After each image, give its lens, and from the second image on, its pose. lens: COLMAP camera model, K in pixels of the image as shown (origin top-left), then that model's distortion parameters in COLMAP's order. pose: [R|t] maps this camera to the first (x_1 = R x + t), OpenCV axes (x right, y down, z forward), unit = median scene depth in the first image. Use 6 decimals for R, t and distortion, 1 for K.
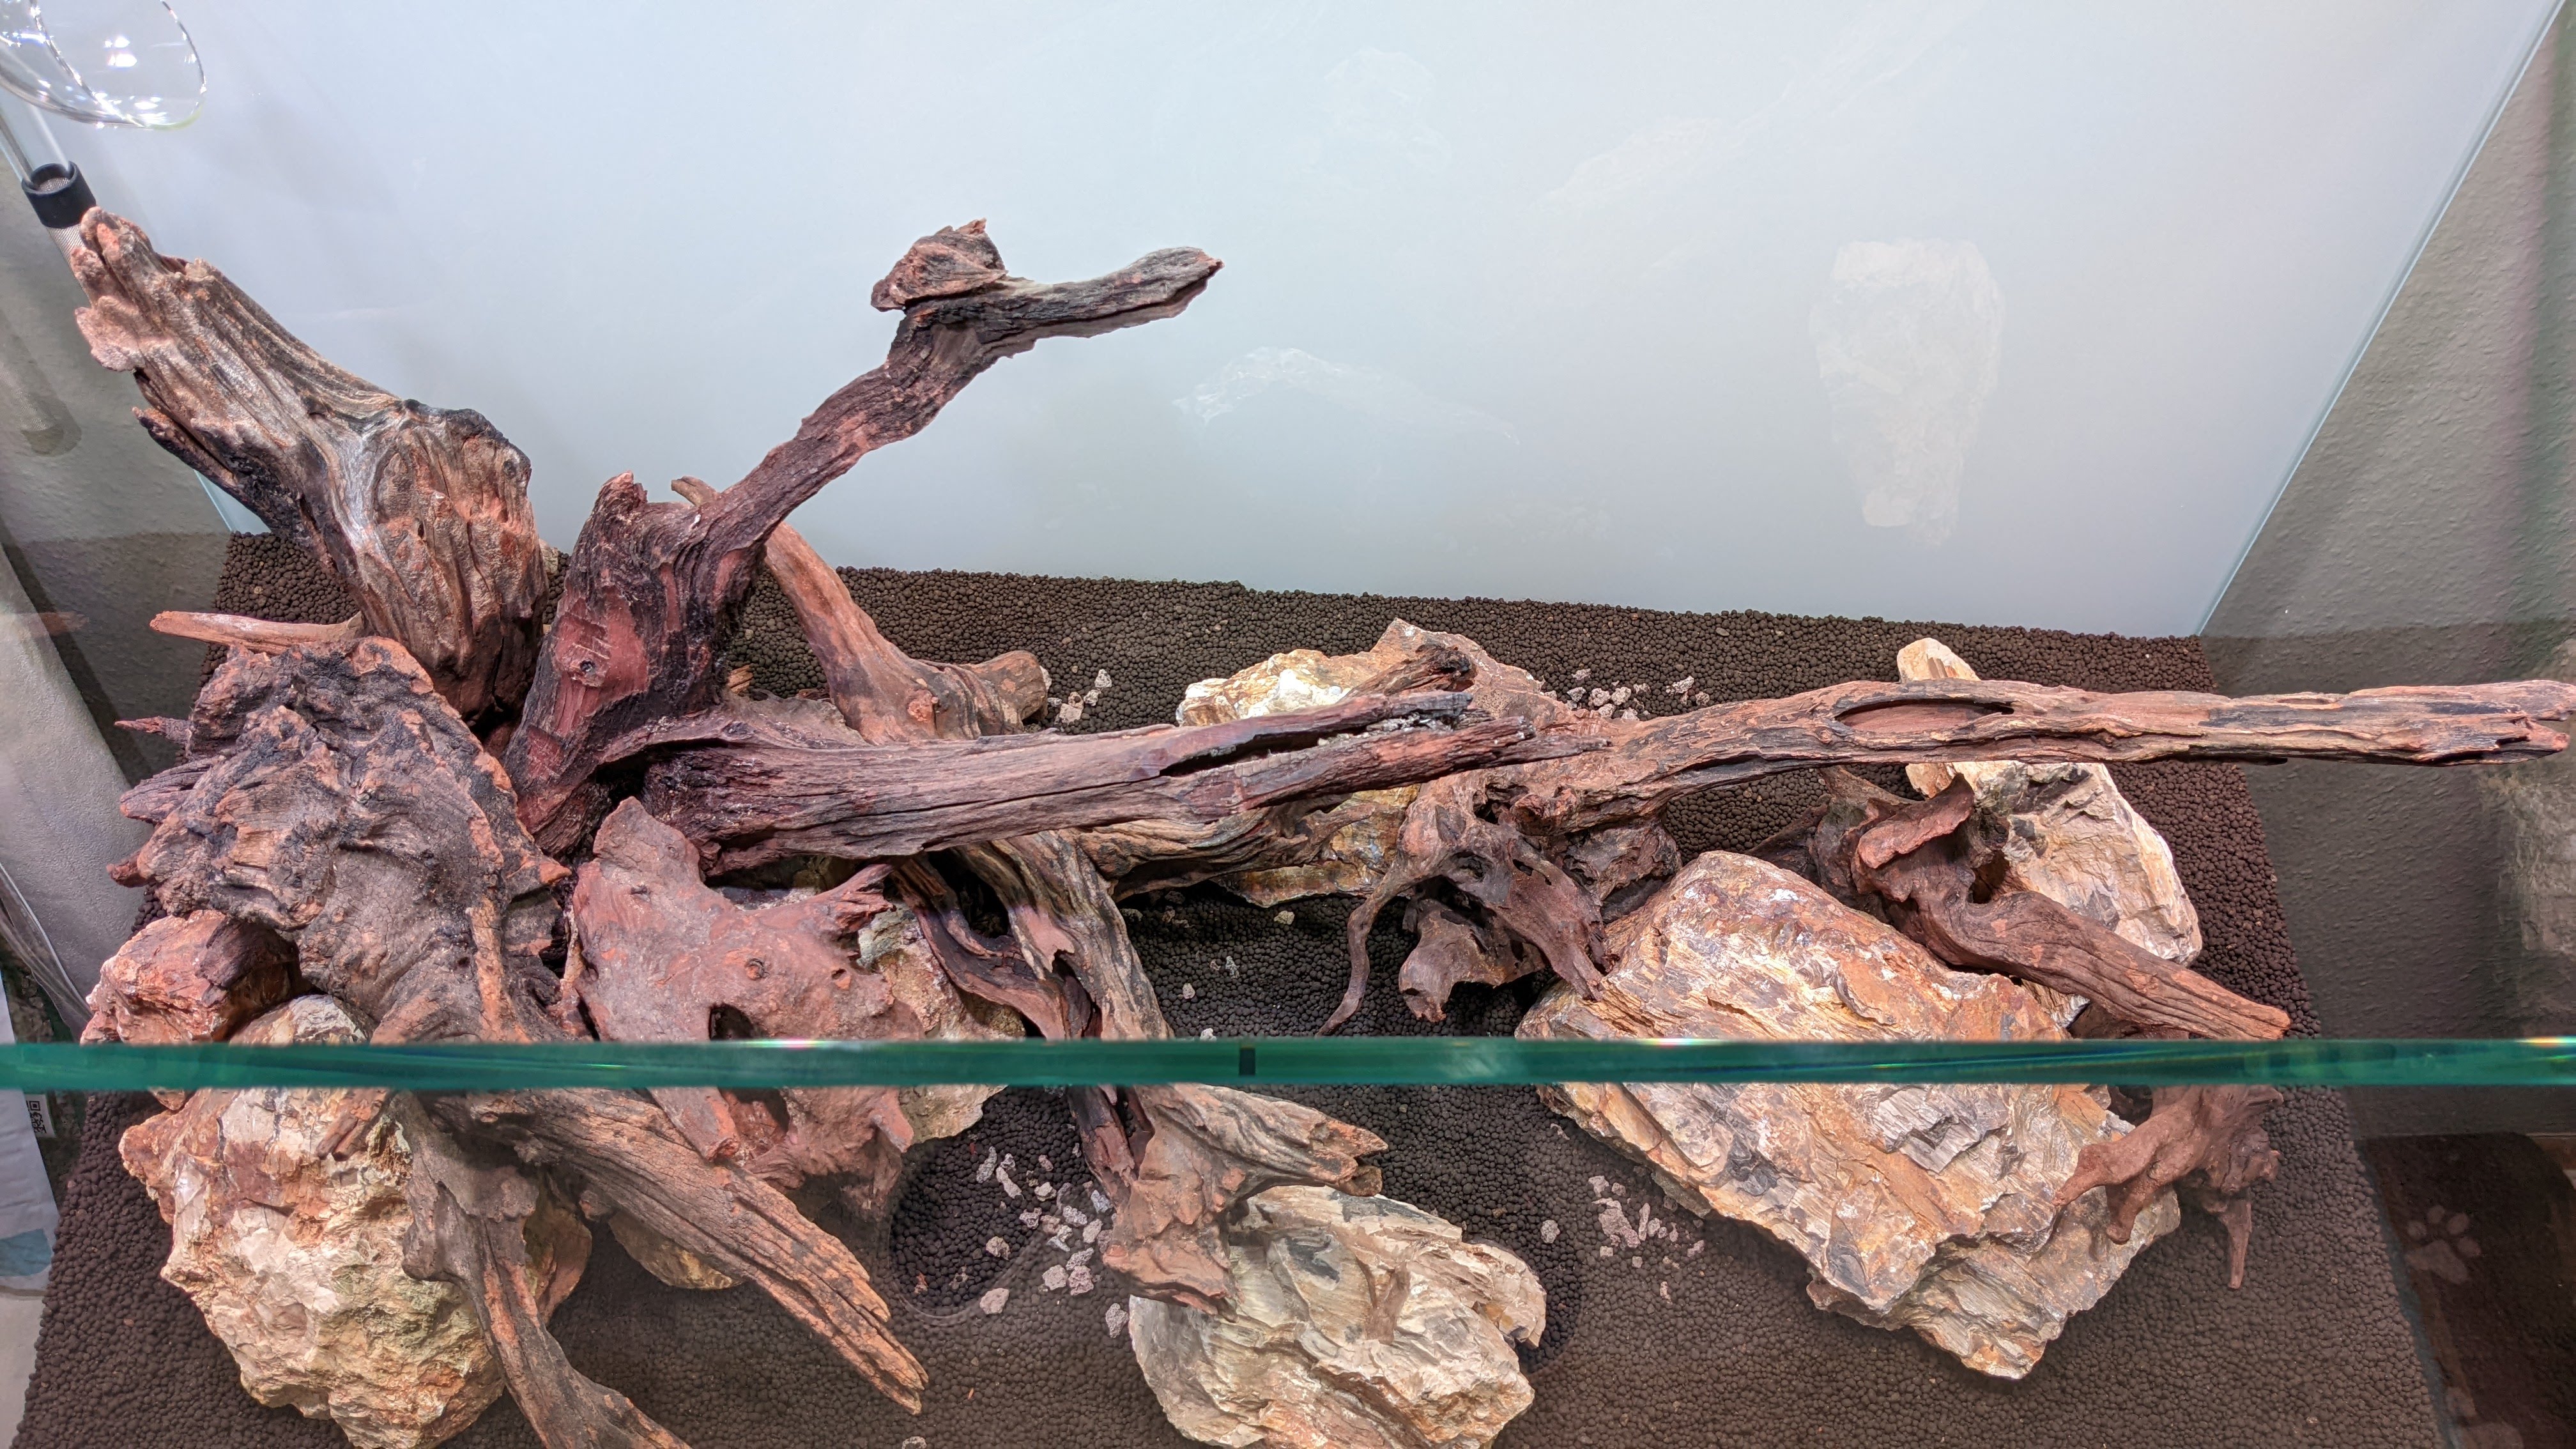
lens RADIAL K [[2078.7, 0, 1298.4], [0, 2078.7, 821.7], [0, 0, 1]] dist [0.003034, -0.014481]
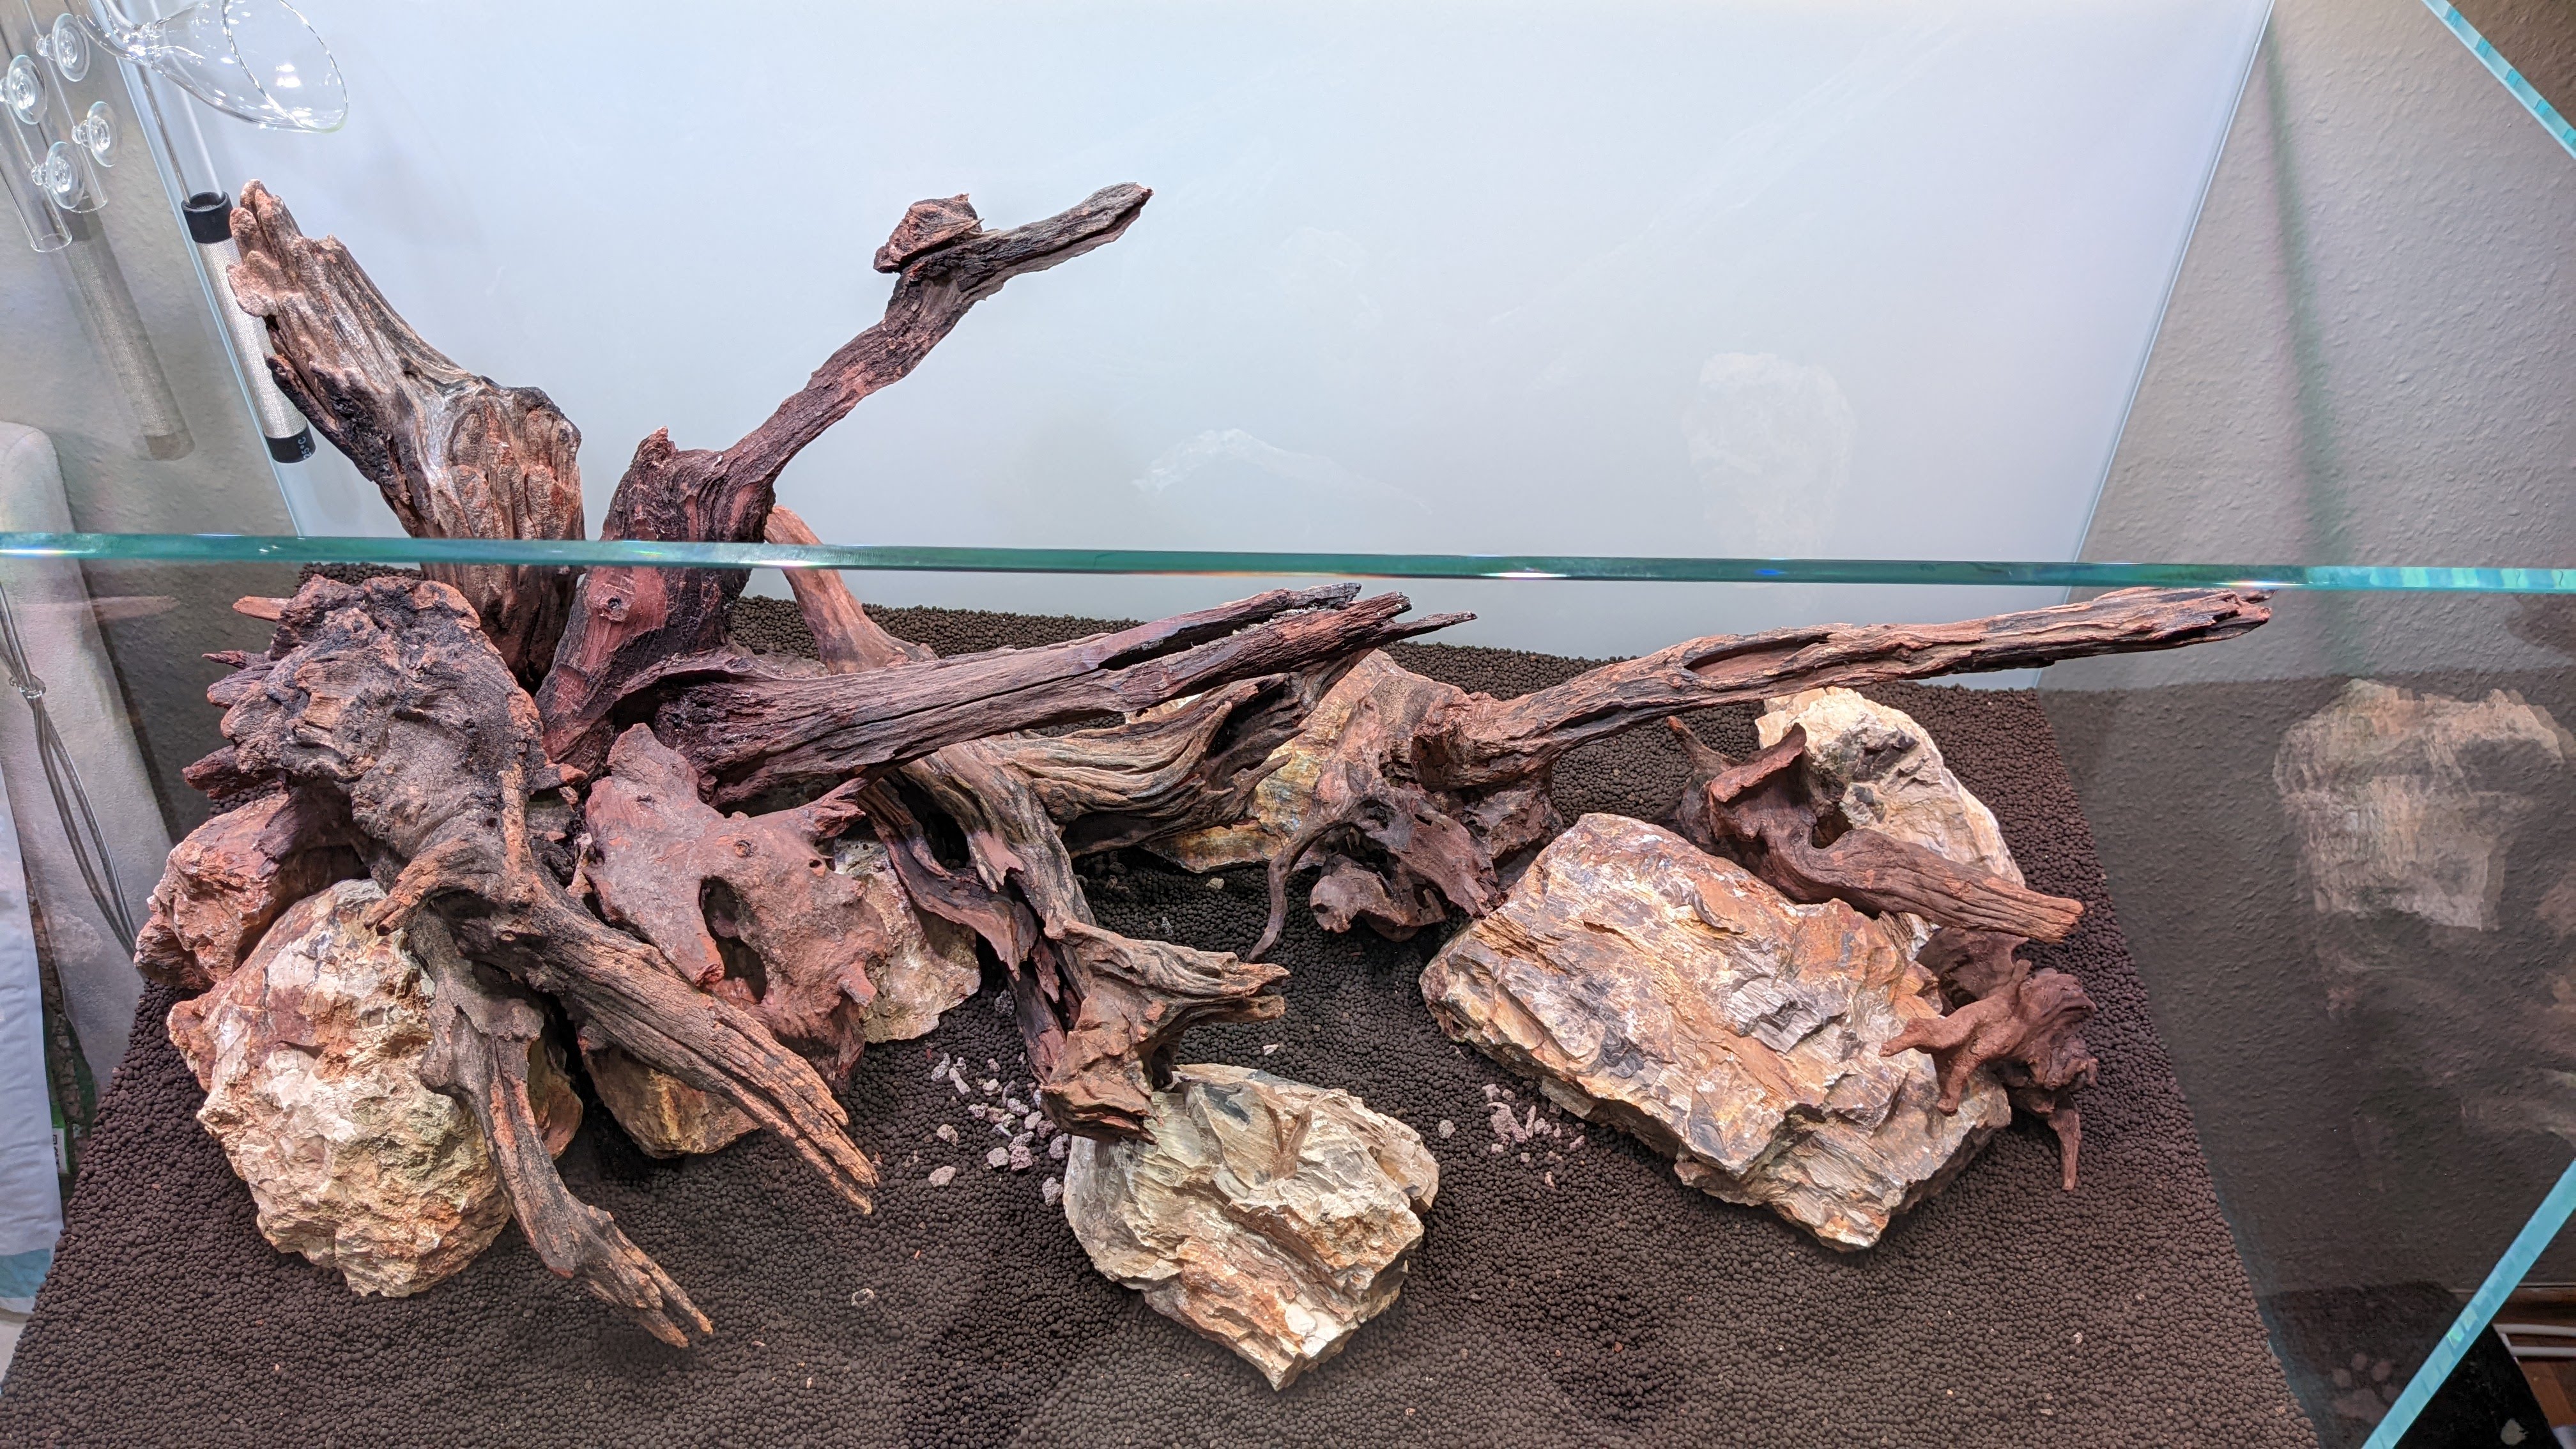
lens RADIAL K [[2100.3, 0, 1293.3], [0, 2100.3, 799.3], [0, 0, 1]] dist [0.012810, -0.036592]
pose [[0.999960, 0.008335, 0.003172, 0.037987], [-0.007557, 0.980797, -0.194883, 0.268384], [-0.004735, 0.194852, 0.980821, -0.146989]]
